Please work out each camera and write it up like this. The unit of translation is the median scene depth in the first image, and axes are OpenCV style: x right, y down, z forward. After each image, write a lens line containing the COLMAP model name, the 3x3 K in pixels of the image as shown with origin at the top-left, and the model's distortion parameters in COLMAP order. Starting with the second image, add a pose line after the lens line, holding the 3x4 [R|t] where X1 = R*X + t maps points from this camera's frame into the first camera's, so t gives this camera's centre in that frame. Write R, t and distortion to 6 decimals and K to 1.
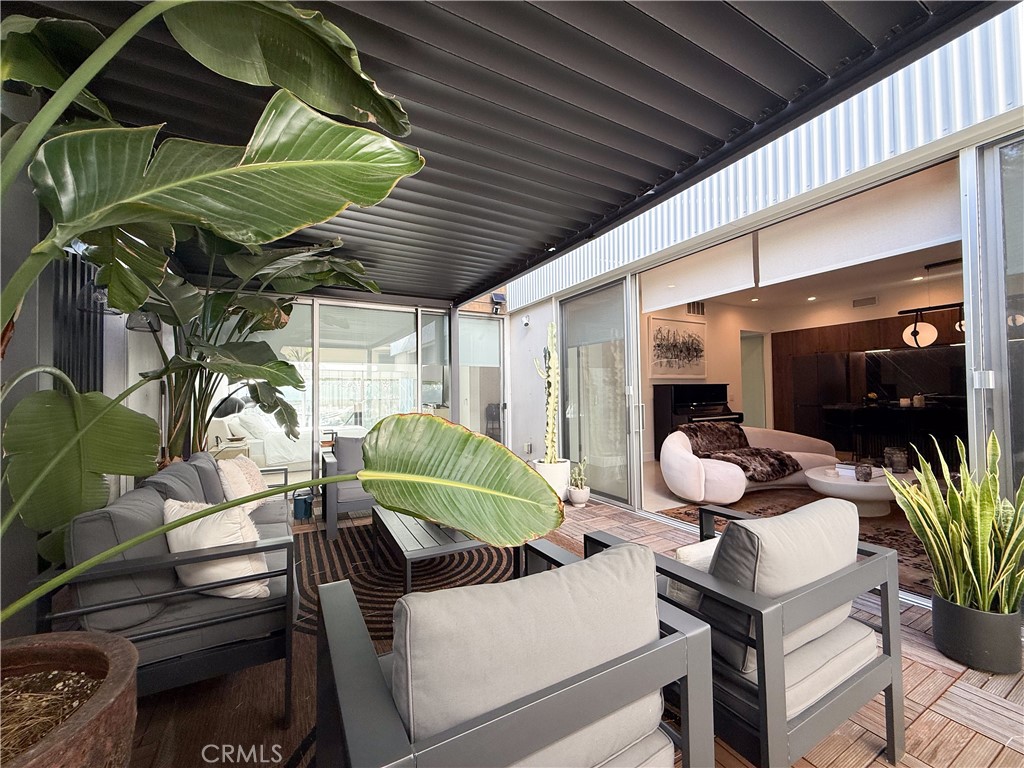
lens RADIAL K [[407.7, 0, 510.2], [0, 407.7, 384.9], [0, 0, 1]] dist [-0.000031, -0.000131]
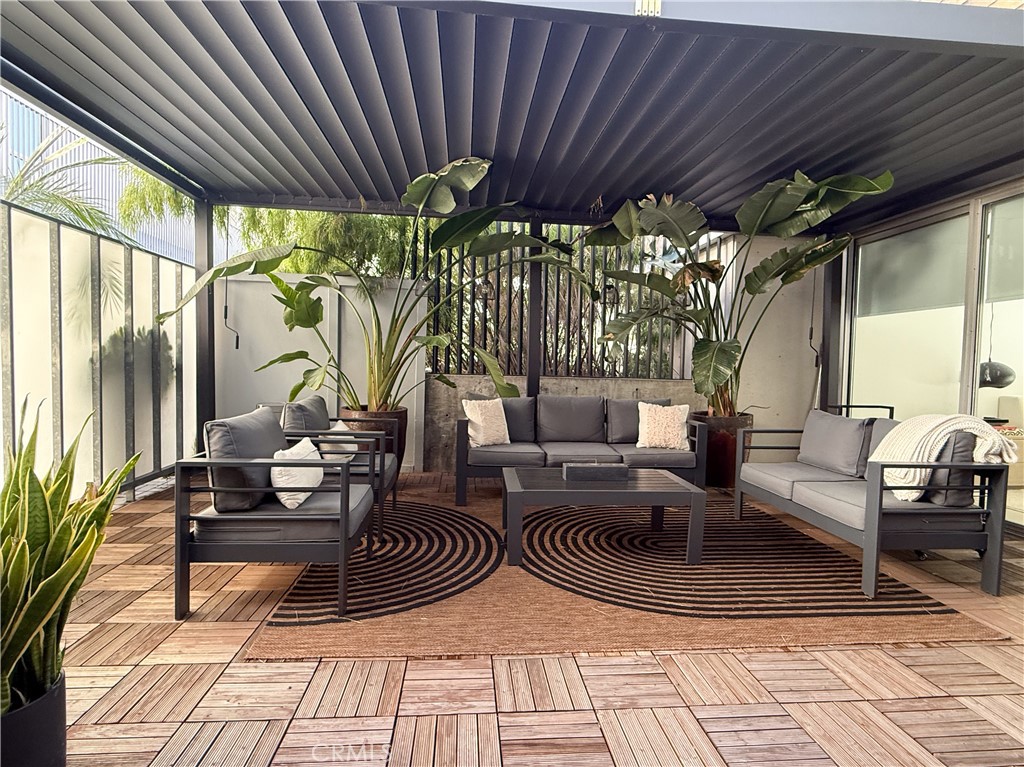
lens RADIAL K [[526.6, 0, 511.4], [0, 526.6, 386.1], [0, 0, 1]] dist [-0.000124, -0.000121]
pose [[-0.393125, 0.048732, -0.918193, 0.405755], [0.005562, 0.998702, 0.050624, 0.019738], [0.919468, 0.014795, -0.392886, 0.518498]]
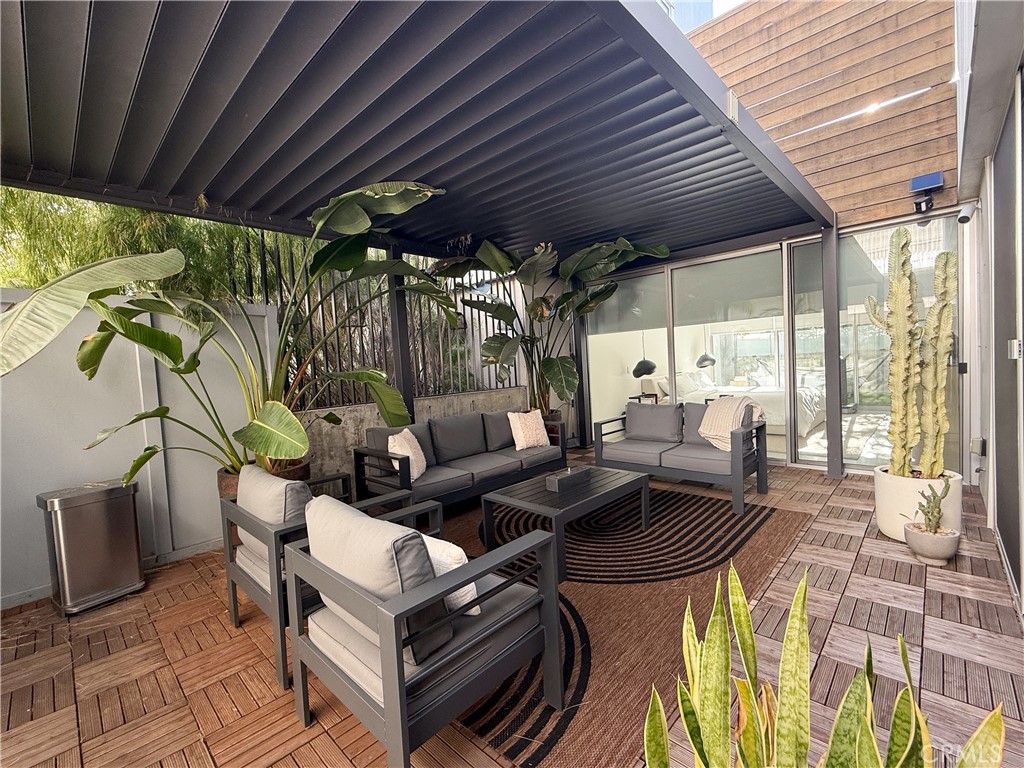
lens RADIAL K [[445.8, 0, 512.0], [0, 445.8, 384.0], [0, 0, 1]] dist [0.002496, 0.000215]
pose [[0.309093, 0.047683, -0.949836, 0.366703], [0.071788, 0.994723, 0.073297, -0.018098], [0.948319, -0.090842, 0.304039, 0.201131]]
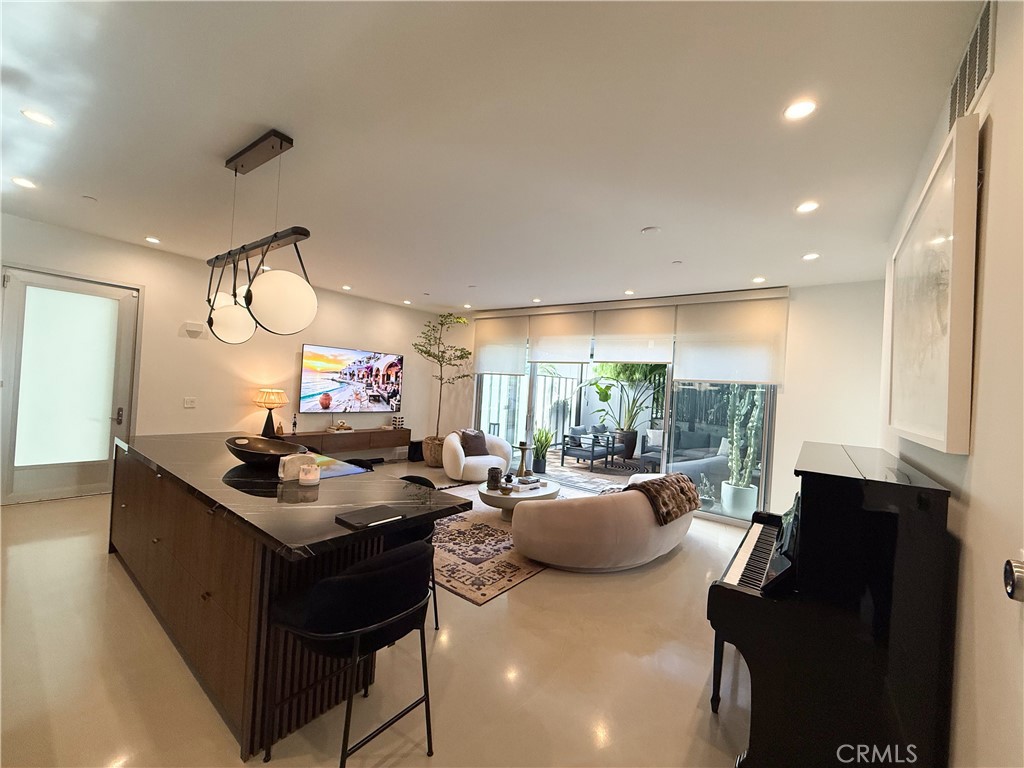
lens RADIAL K [[407.7, 0, 510.2], [0, 407.7, 384.9], [0, 0, 1]] dist [-0.000031, -0.000131]
pose [[-0.913815, -0.042542, -0.403897, 0.861900], [-0.038140, 0.999093, -0.018943, -0.040539], [0.404337, -0.001906, -0.914608, 1.297288]]
